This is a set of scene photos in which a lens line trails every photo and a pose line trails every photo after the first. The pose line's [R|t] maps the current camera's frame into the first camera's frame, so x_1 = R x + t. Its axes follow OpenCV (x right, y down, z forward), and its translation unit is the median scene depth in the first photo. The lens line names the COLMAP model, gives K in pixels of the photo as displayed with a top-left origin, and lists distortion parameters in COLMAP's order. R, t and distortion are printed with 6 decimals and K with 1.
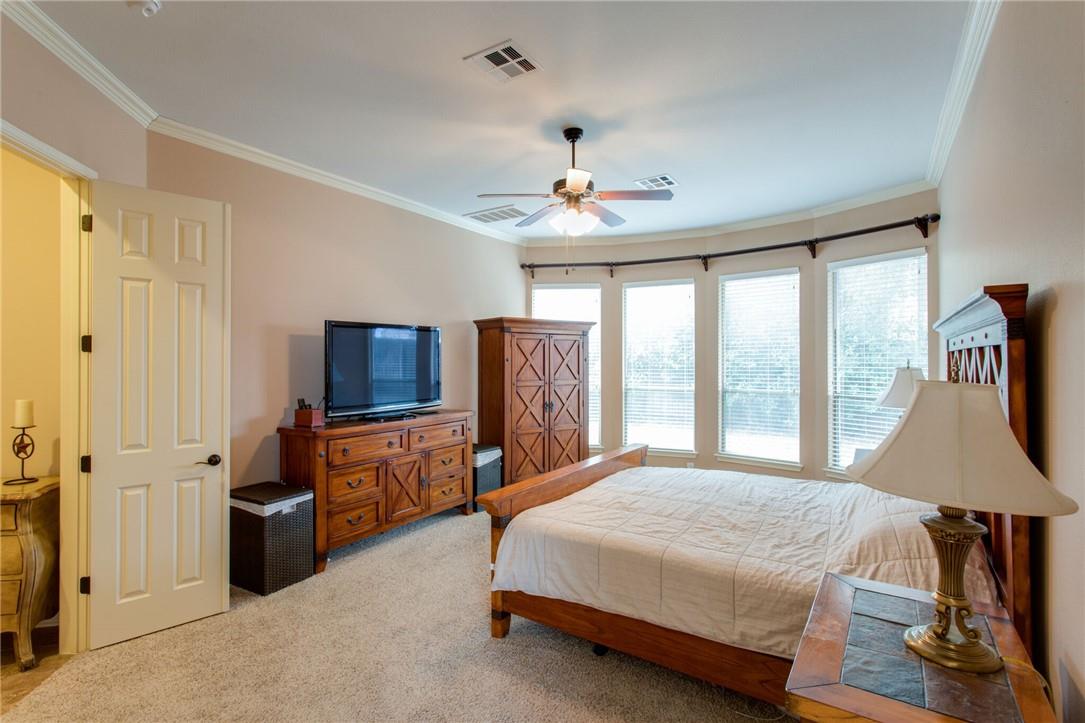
lens RADIAL K [[522.1, 0, 537.3], [0, 522.1, 356.8], [0, 0, 1]] dist [-0.001073, 0.000670]
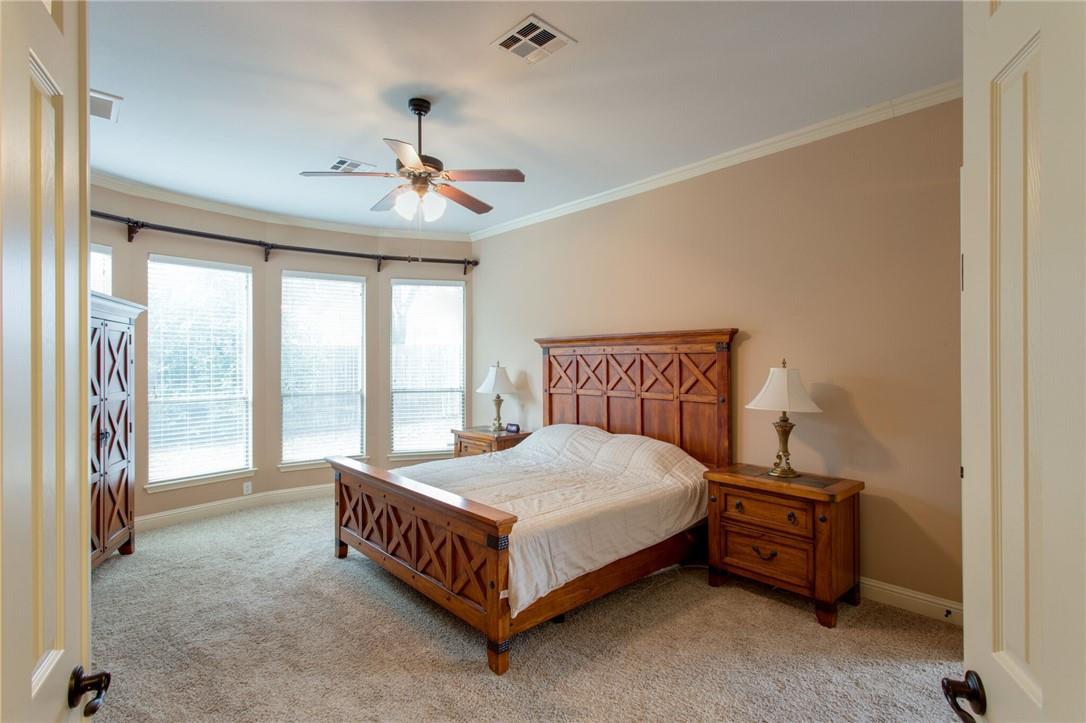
lens RADIAL K [[522.6, 0, 538.9], [0, 522.6, 361.2], [0, 0, 1]] dist [-0.001073, 0.000670]
pose [[0.240173, -0.001303, 0.970729, -0.658664], [-0.000783, 0.999999, 0.001536, 0.005015], [-0.970730, -0.001129, 0.240171, 0.520944]]
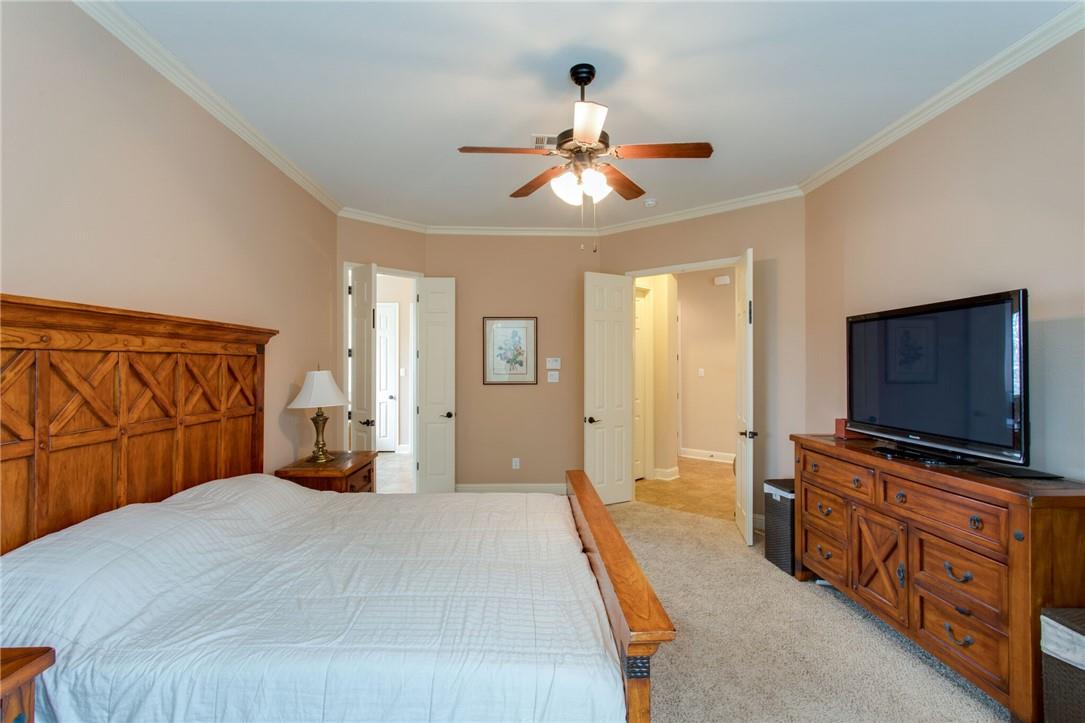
lens RADIAL K [[522.1, 0, 540.1], [0, 522.1, 360.2], [0, 0, 1]] dist [-0.001073, 0.000670]
pose [[-0.816528, -0.002761, -0.577299, 0.502363], [0.003532, 0.999946, -0.009778, 0.007873], [0.577295, -0.010023, -0.816474, 1.407698]]
